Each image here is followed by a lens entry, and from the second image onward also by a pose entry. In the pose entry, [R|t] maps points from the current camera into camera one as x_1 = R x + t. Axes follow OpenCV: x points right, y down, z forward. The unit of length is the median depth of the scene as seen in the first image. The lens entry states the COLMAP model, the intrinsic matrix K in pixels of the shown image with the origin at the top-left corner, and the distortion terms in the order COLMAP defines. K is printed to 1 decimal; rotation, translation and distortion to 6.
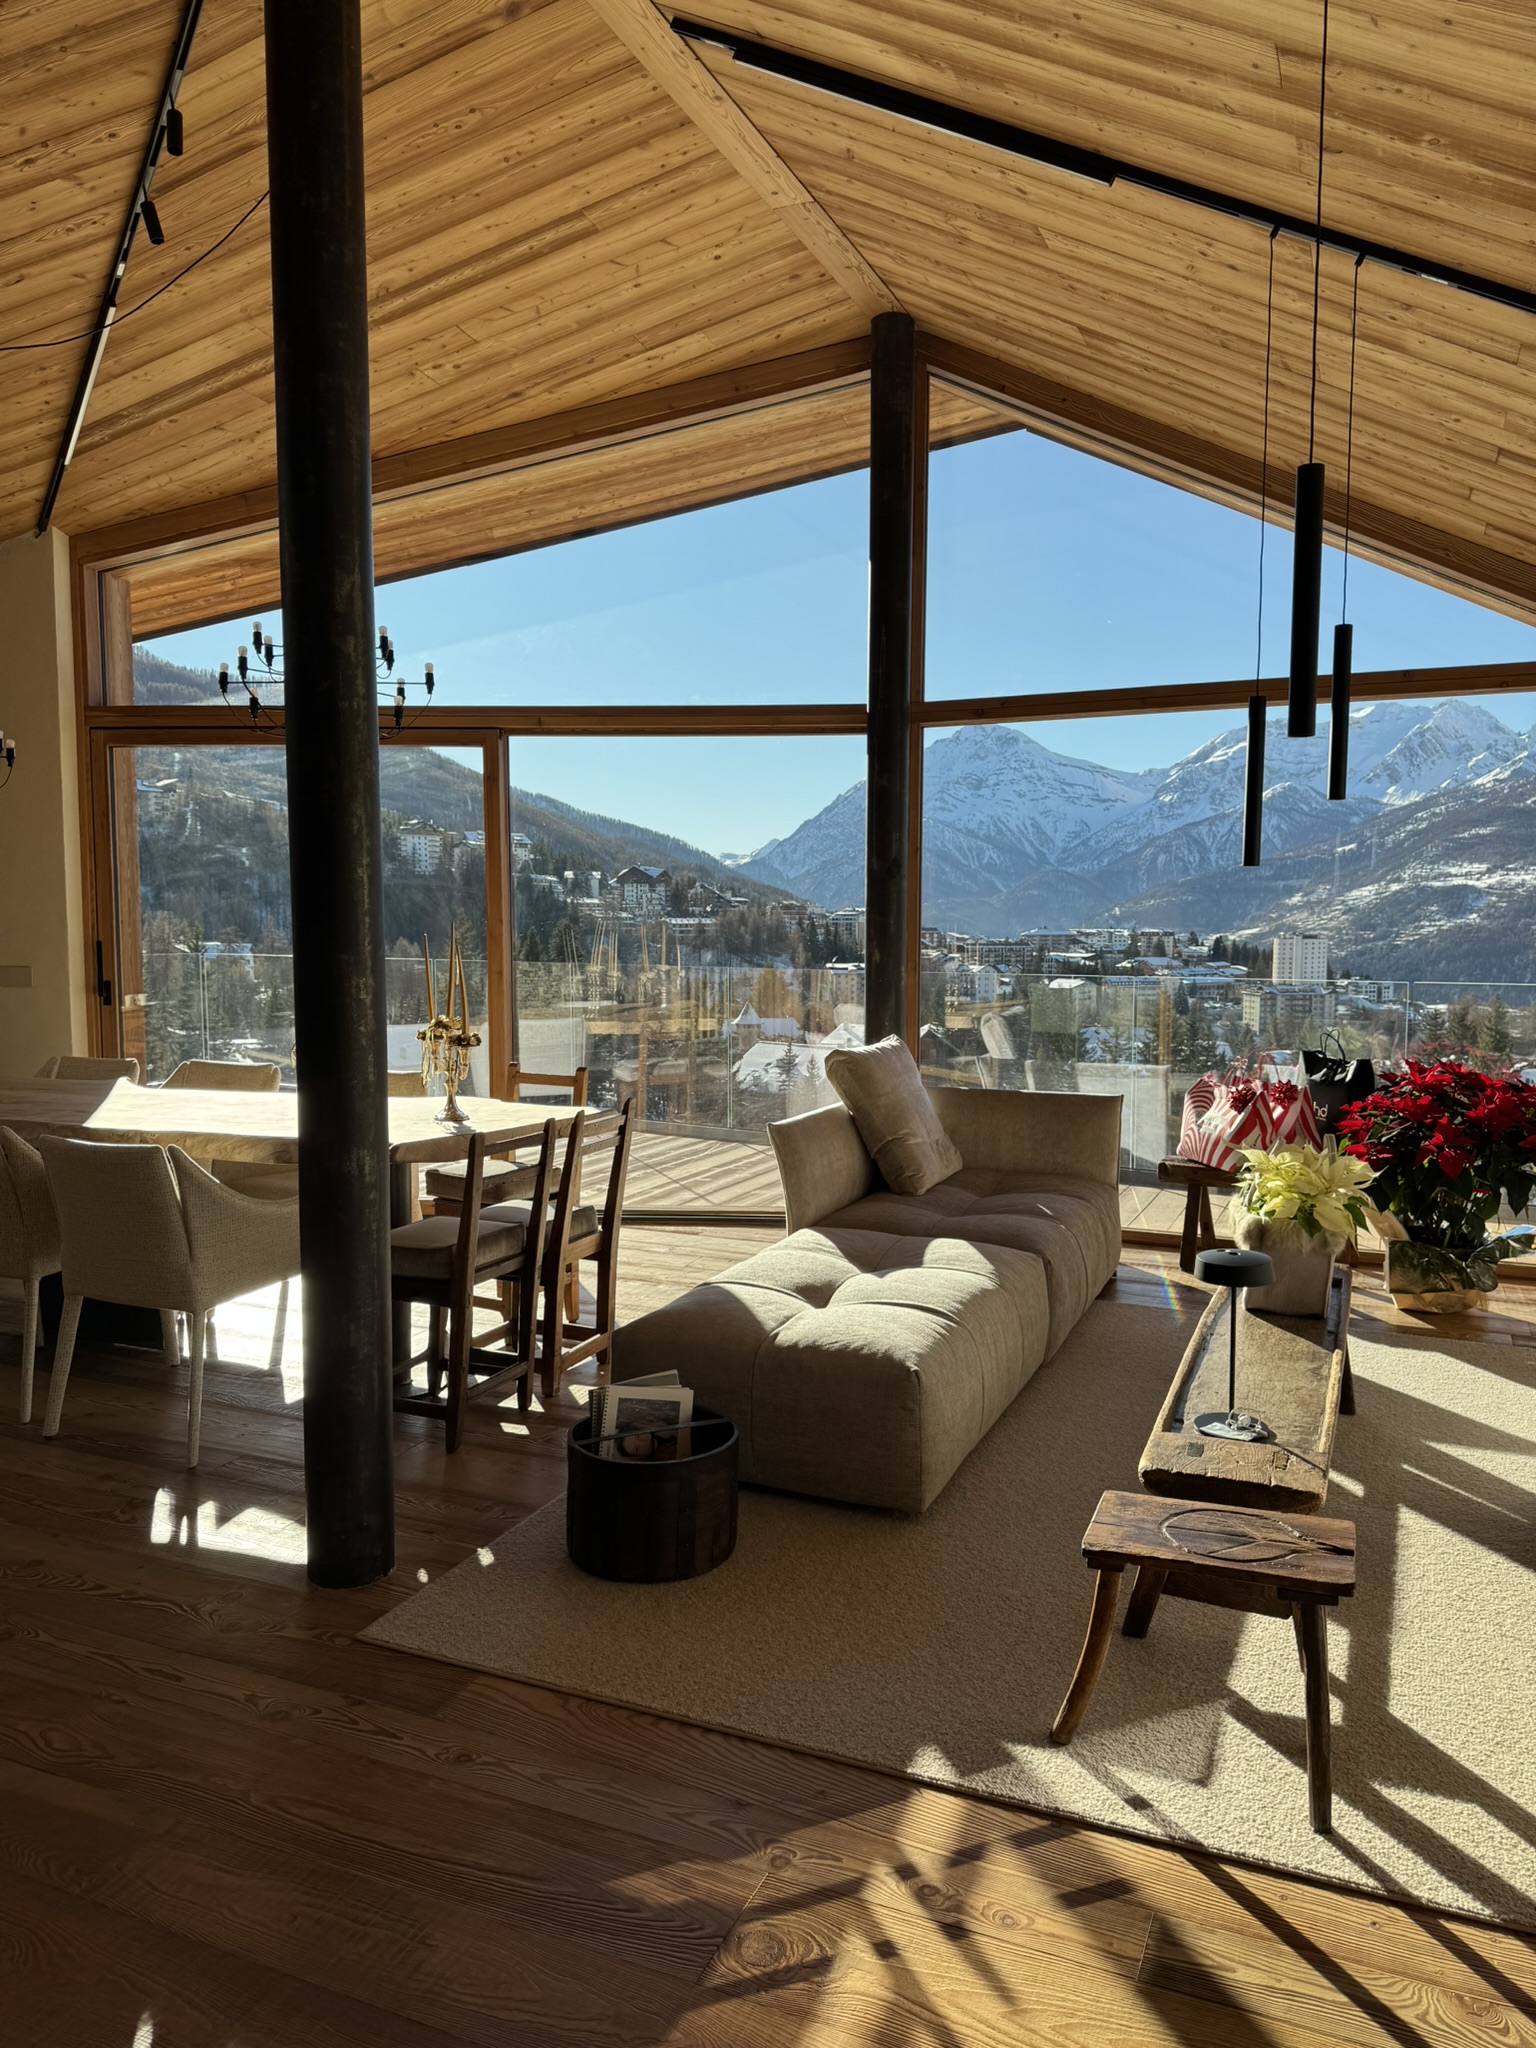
lens RADIAL K [[1385.8, 0, 763.6], [0, 1385.8, 1032.5], [0, 0, 1]] dist [0.035606, -0.030141]
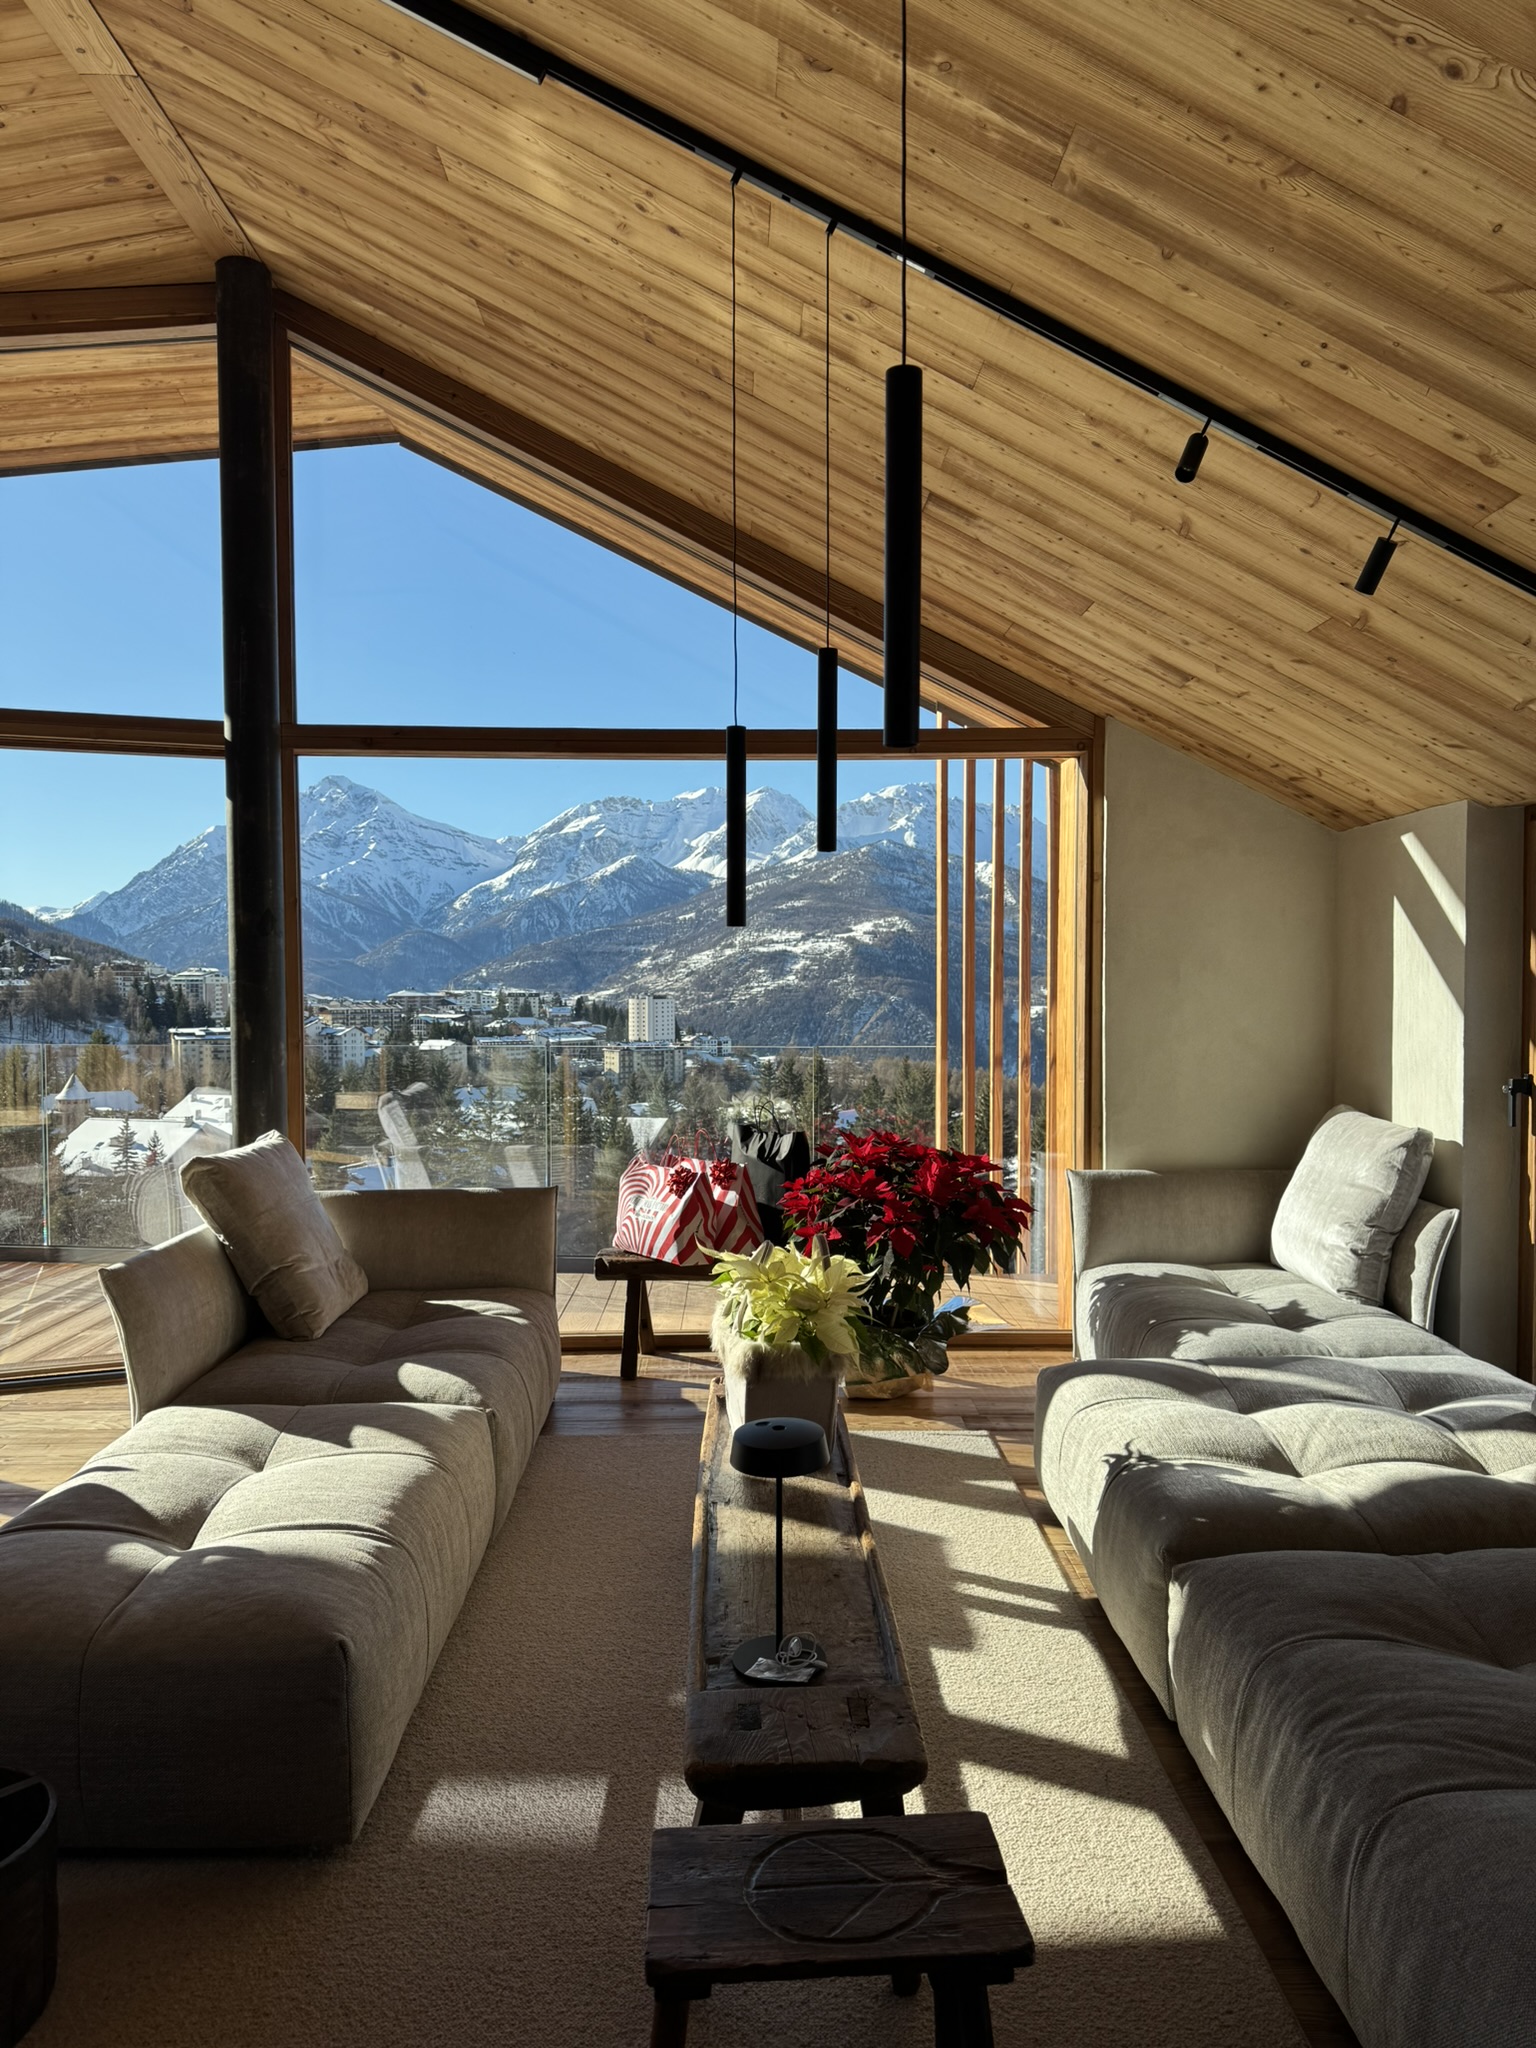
lens RADIAL K [[1385.8, 0, 763.6], [0, 1385.8, 1032.5], [0, 0, 1]] dist [0.035606, -0.030141]
pose [[0.901080, -0.017989, 0.433279, 0.002491], [0.037074, 0.998677, -0.035638, -0.014124], [-0.432065, 0.048176, 0.900555, 0.149697]]
